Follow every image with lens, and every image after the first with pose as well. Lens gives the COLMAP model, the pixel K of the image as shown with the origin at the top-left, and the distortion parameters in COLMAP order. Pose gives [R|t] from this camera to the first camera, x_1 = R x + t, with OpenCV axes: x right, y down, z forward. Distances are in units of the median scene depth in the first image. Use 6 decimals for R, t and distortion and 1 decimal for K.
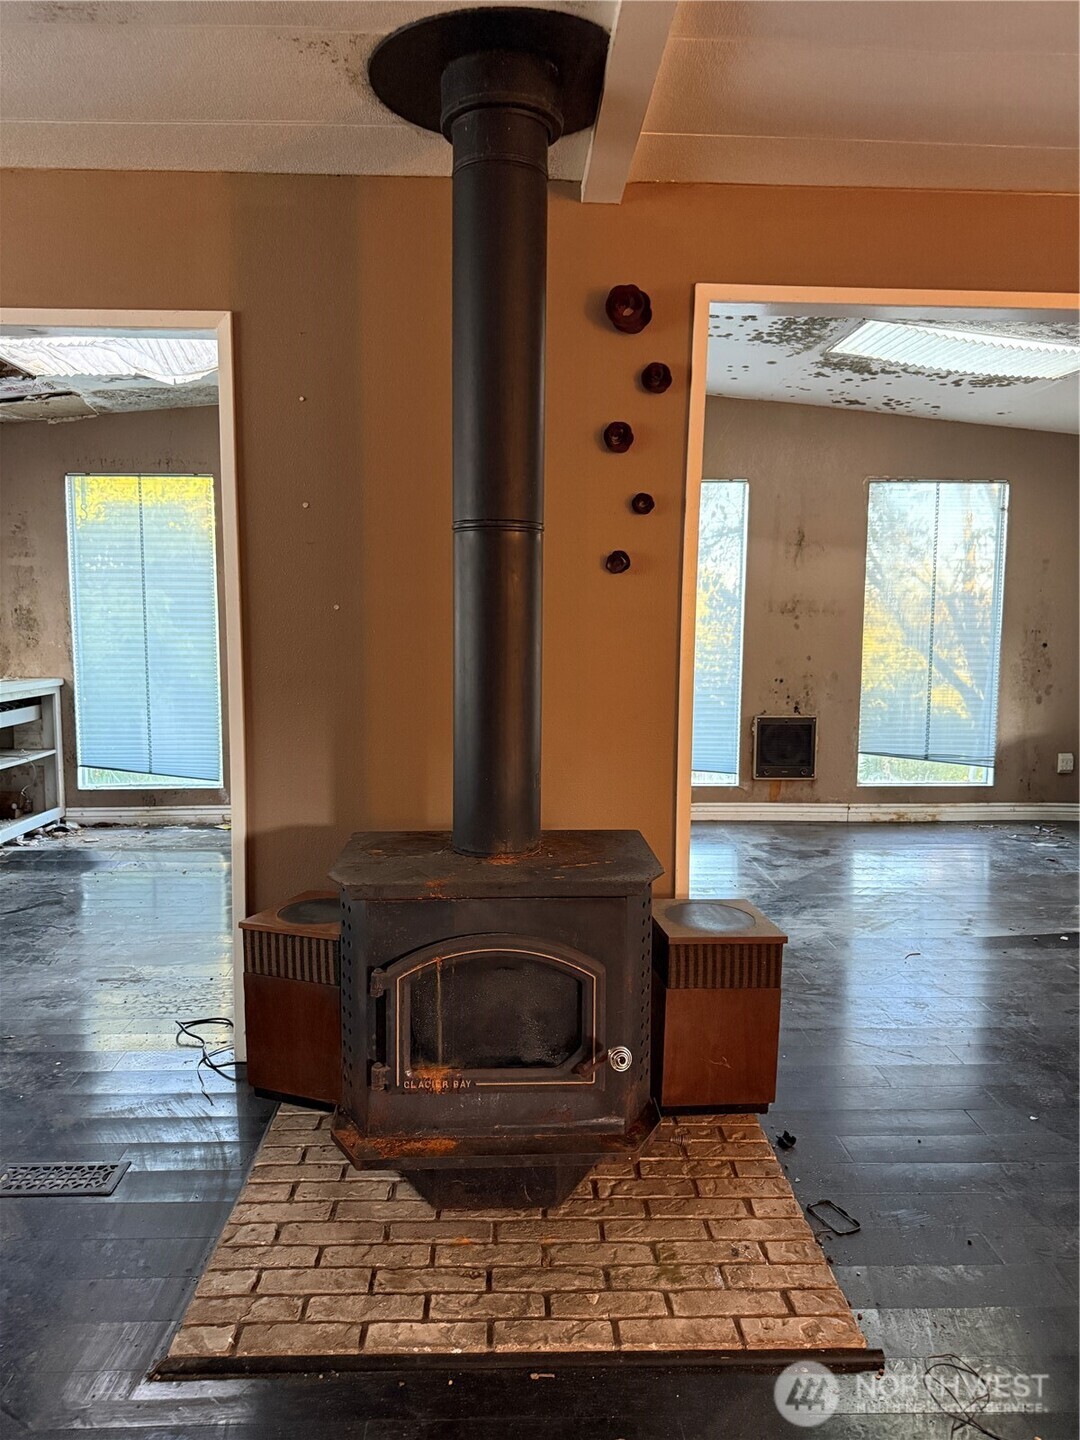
lens RADIAL K [[1013.2, 0, 534.5], [0, 1013.2, 728.3], [0, 0, 1]] dist [0.069510, -0.090615]
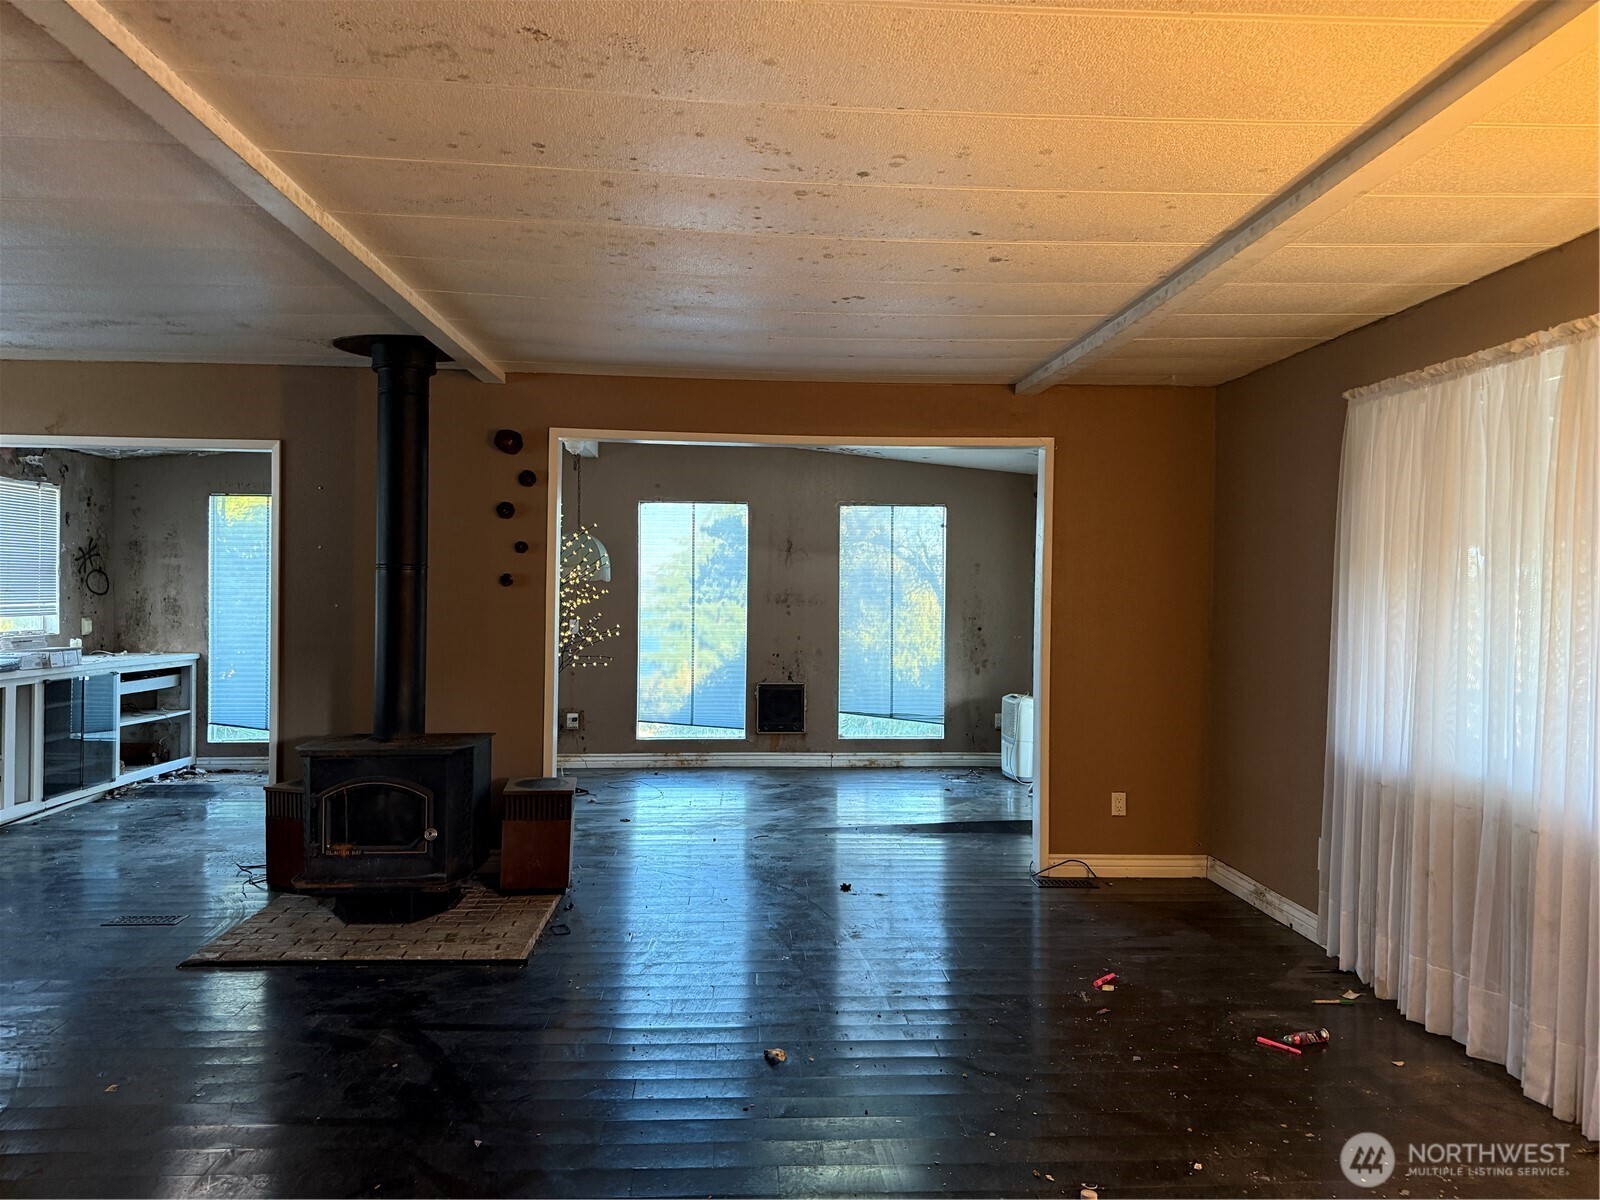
lens RADIAL K [[1125.8, 0, 810.2], [0, 1125.8, 597.5], [0, 0, 1]] dist [0.069510, -0.090615]
pose [[0.999531, 0.004199, 0.030320, 0.483637], [-0.000981, 0.994430, -0.105392, 0.060040], [-0.030594, 0.105313, 0.993968, -0.827188]]
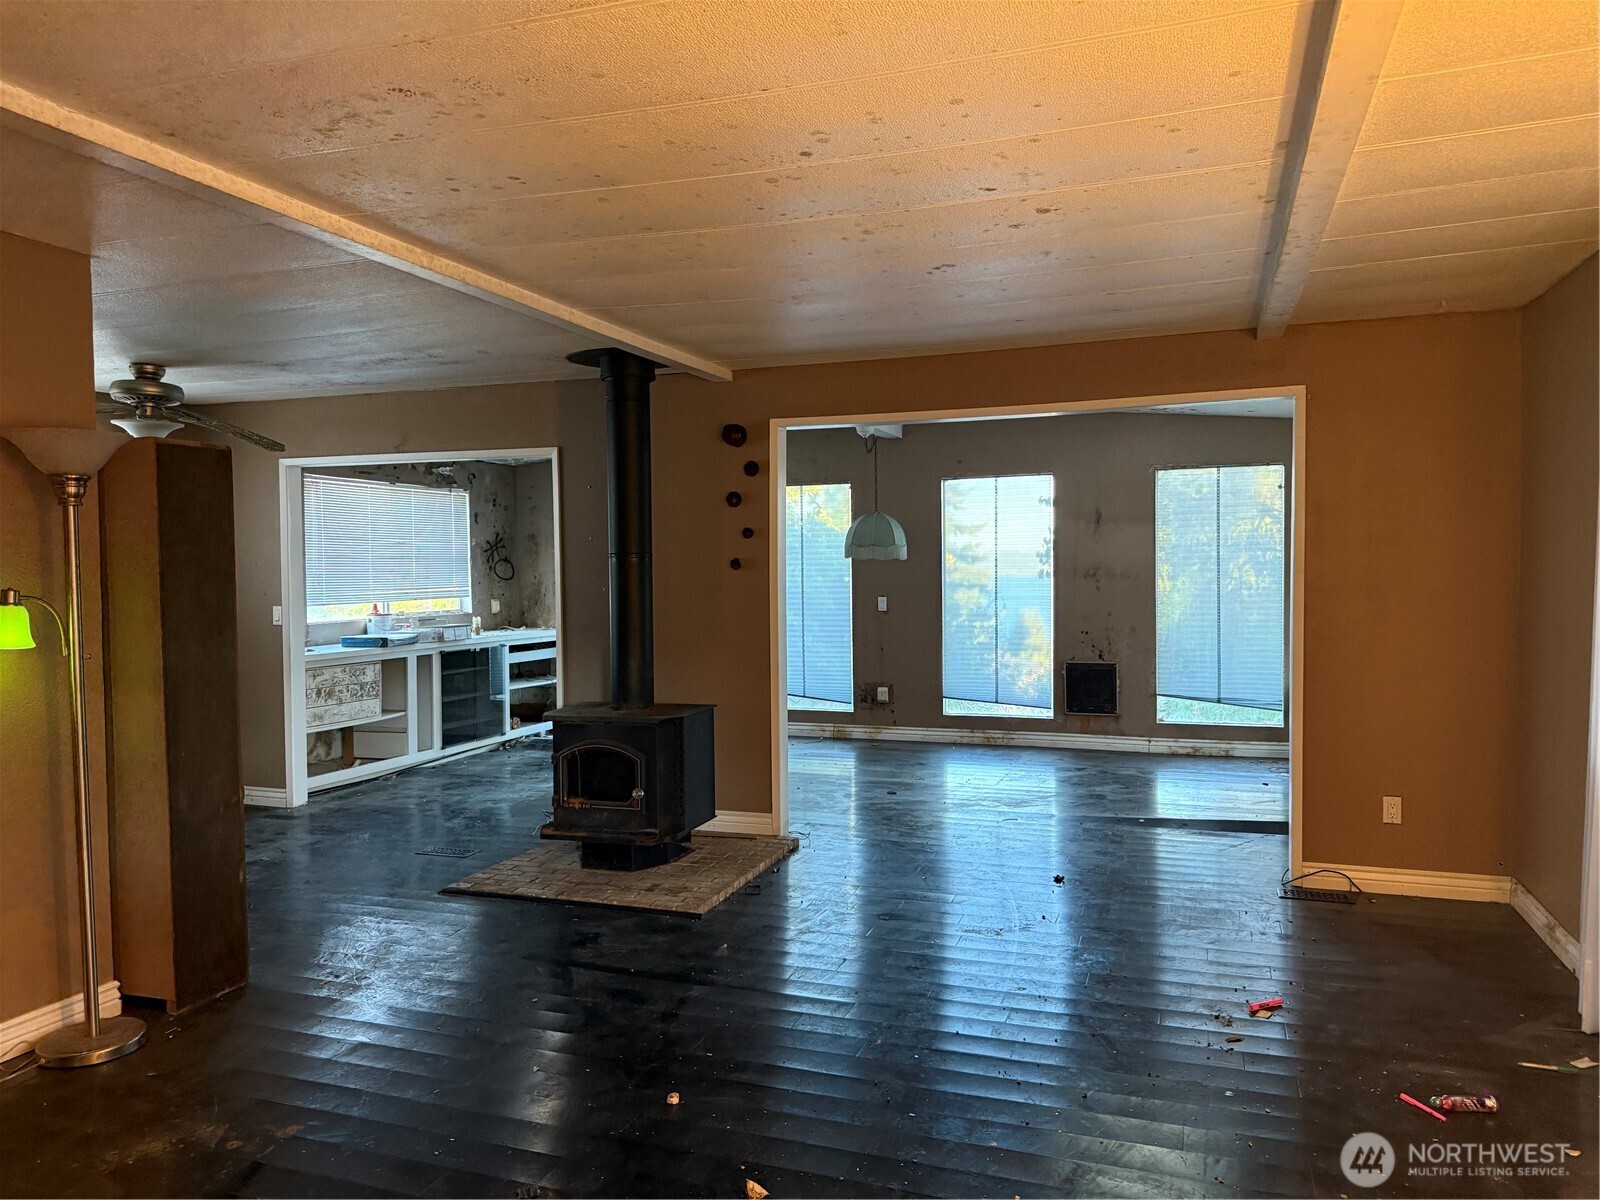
lens RADIAL K [[1125.8, 0, 803.6], [0, 1125.8, 598.5], [0, 0, 1]] dist [0.069510, -0.090615]
pose [[0.930738, -0.004965, -0.365654, 0.848896], [-0.024196, 0.996881, -0.075125, 0.045068], [0.364886, 0.078769, 0.927714, -0.769547]]
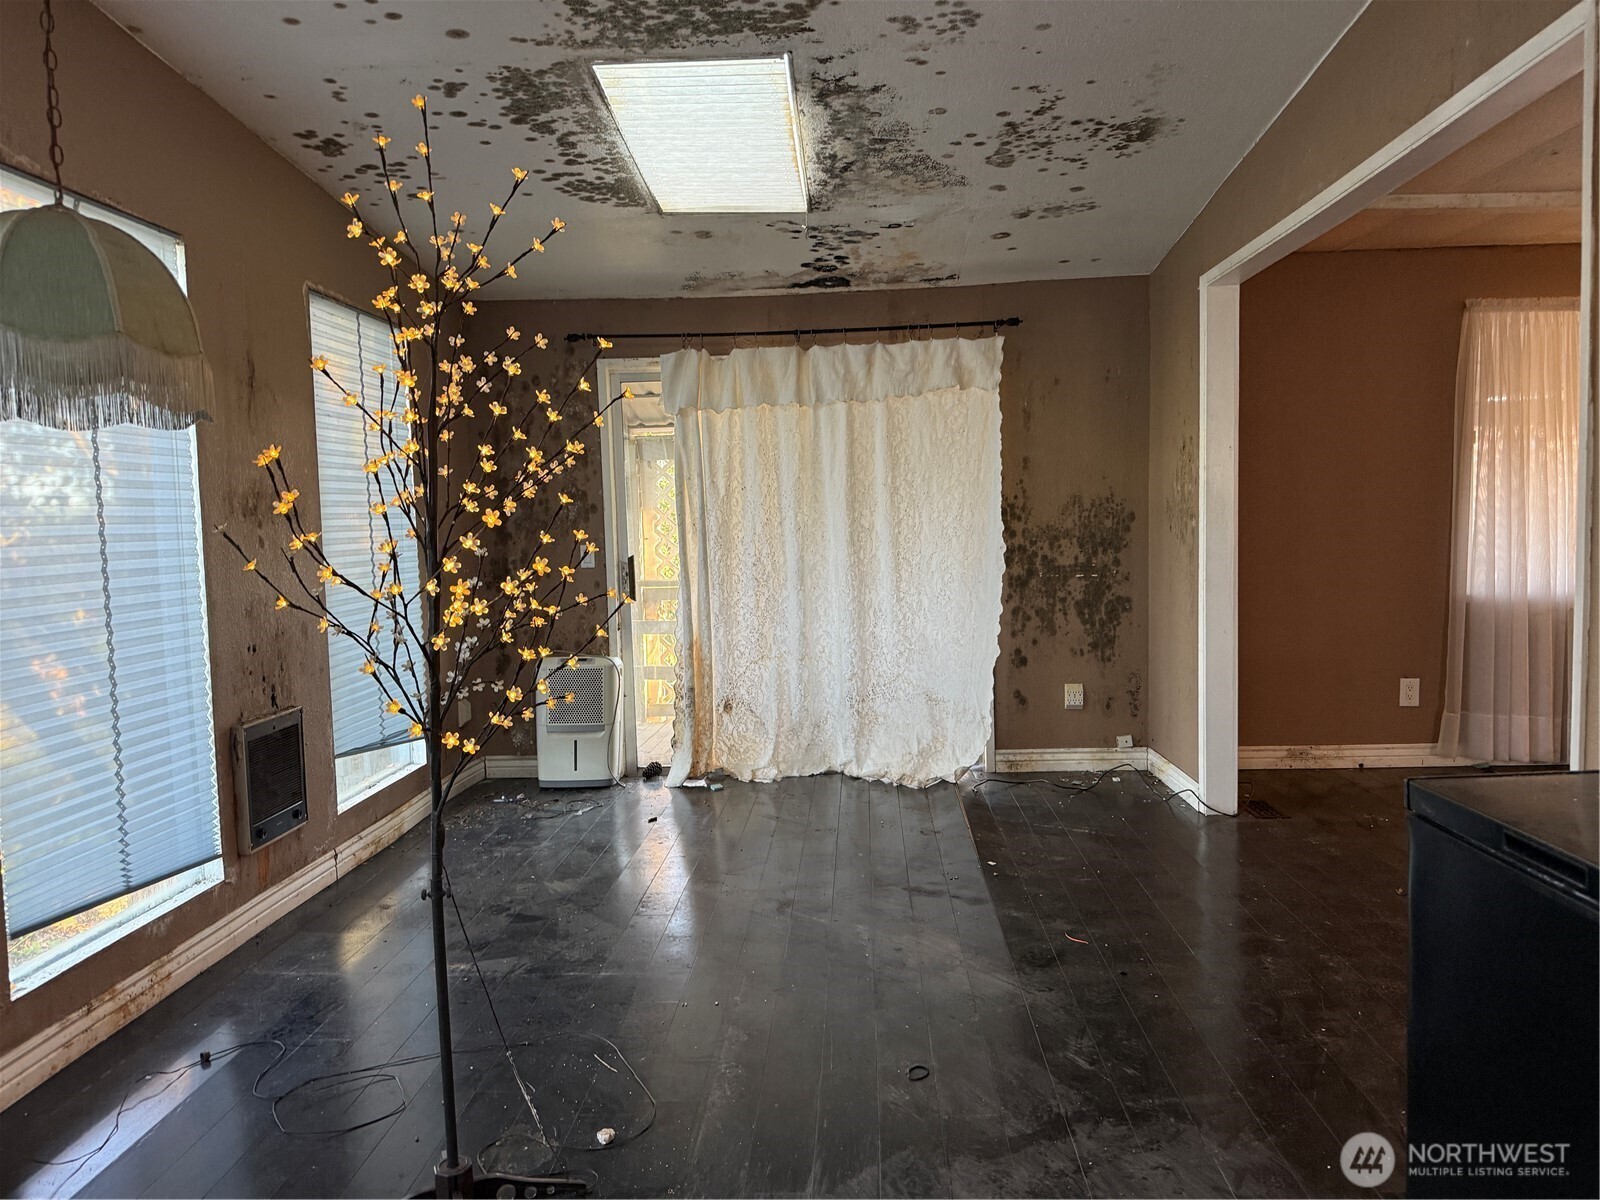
lens RADIAL K [[1125.8, 0, 801.5], [0, 1125.8, 604.8], [0, 0, 1]] dist [0.069510, -0.090615]
pose [[0.082561, -0.081910, 0.993214, -0.595774], [0.137292, 0.988049, 0.070071, -0.142446], [-0.987084, 0.130576, 0.092820, 1.356232]]
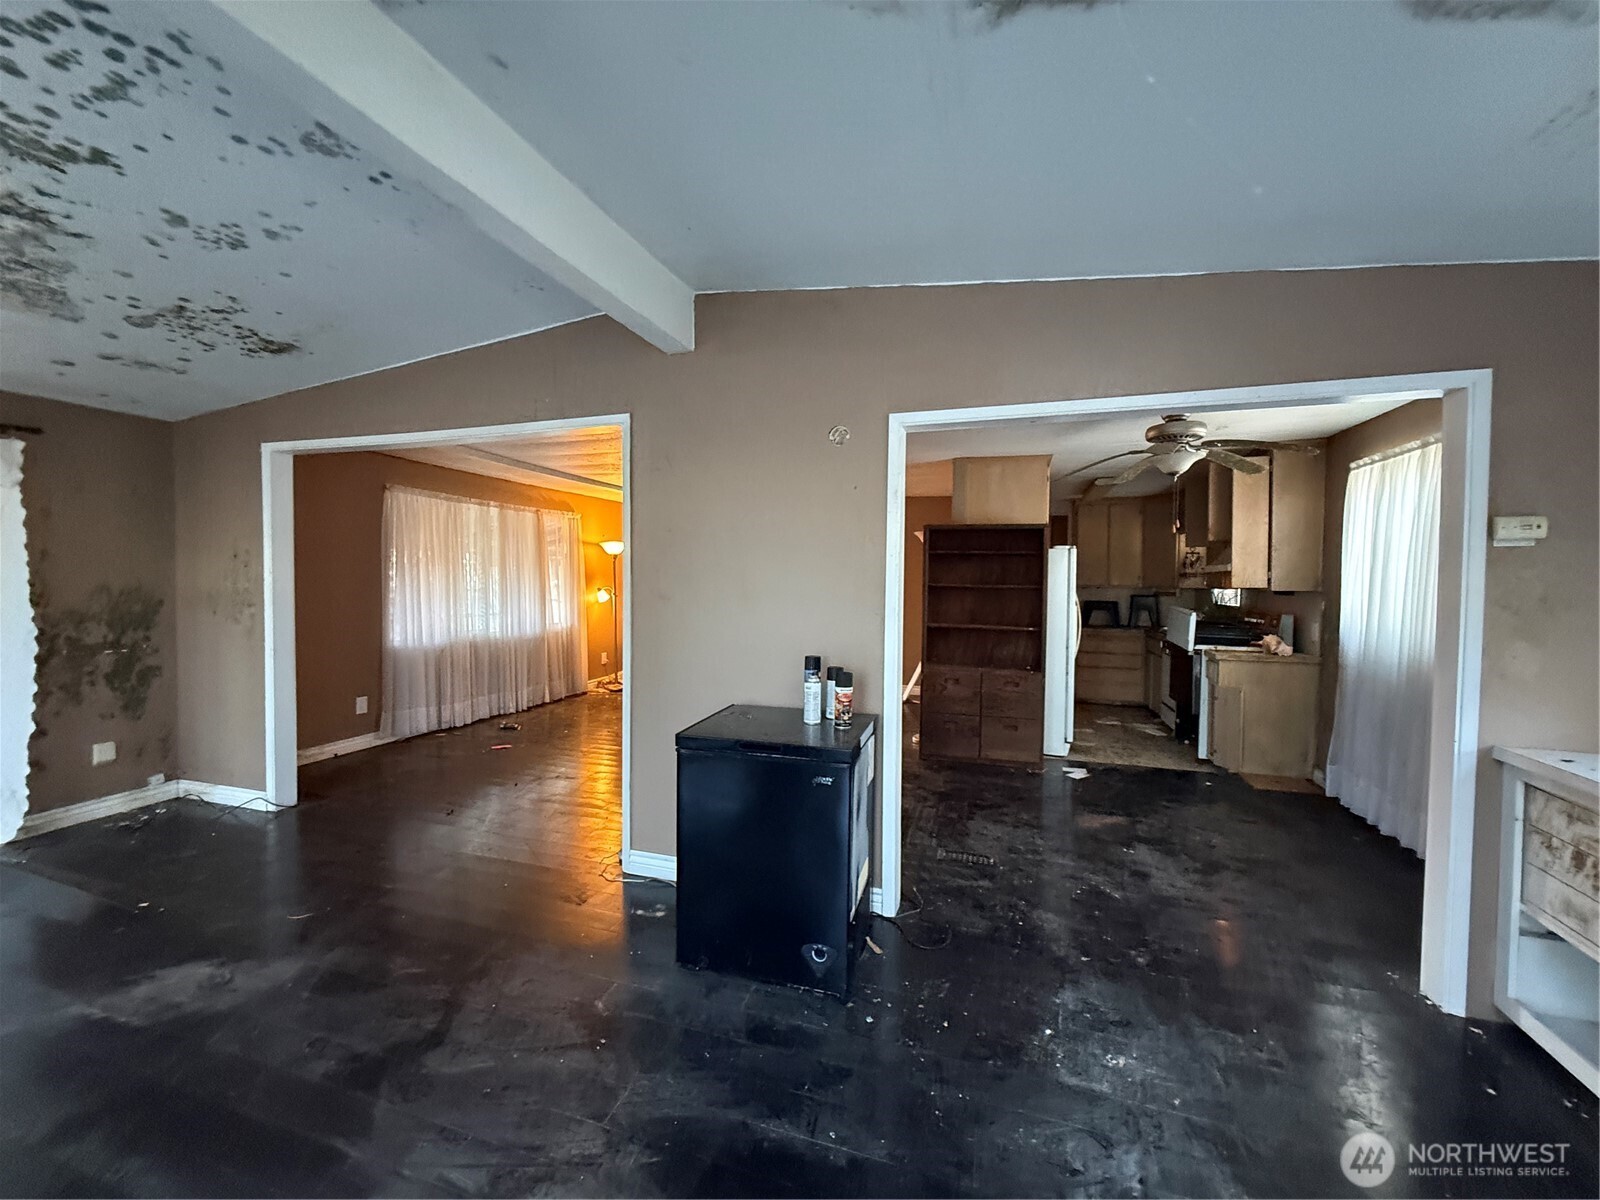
lens RADIAL K [[638.4, 0, 798.7], [0, 638.4, 598.6], [0, 0, 1]] dist [-0.001919, 0.000239]
pose [[-0.942028, -0.025623, 0.334555, -0.430176], [0.020542, 0.990806, 0.133724, -0.234370], [-0.334905, 0.132845, -0.932840, 1.746375]]
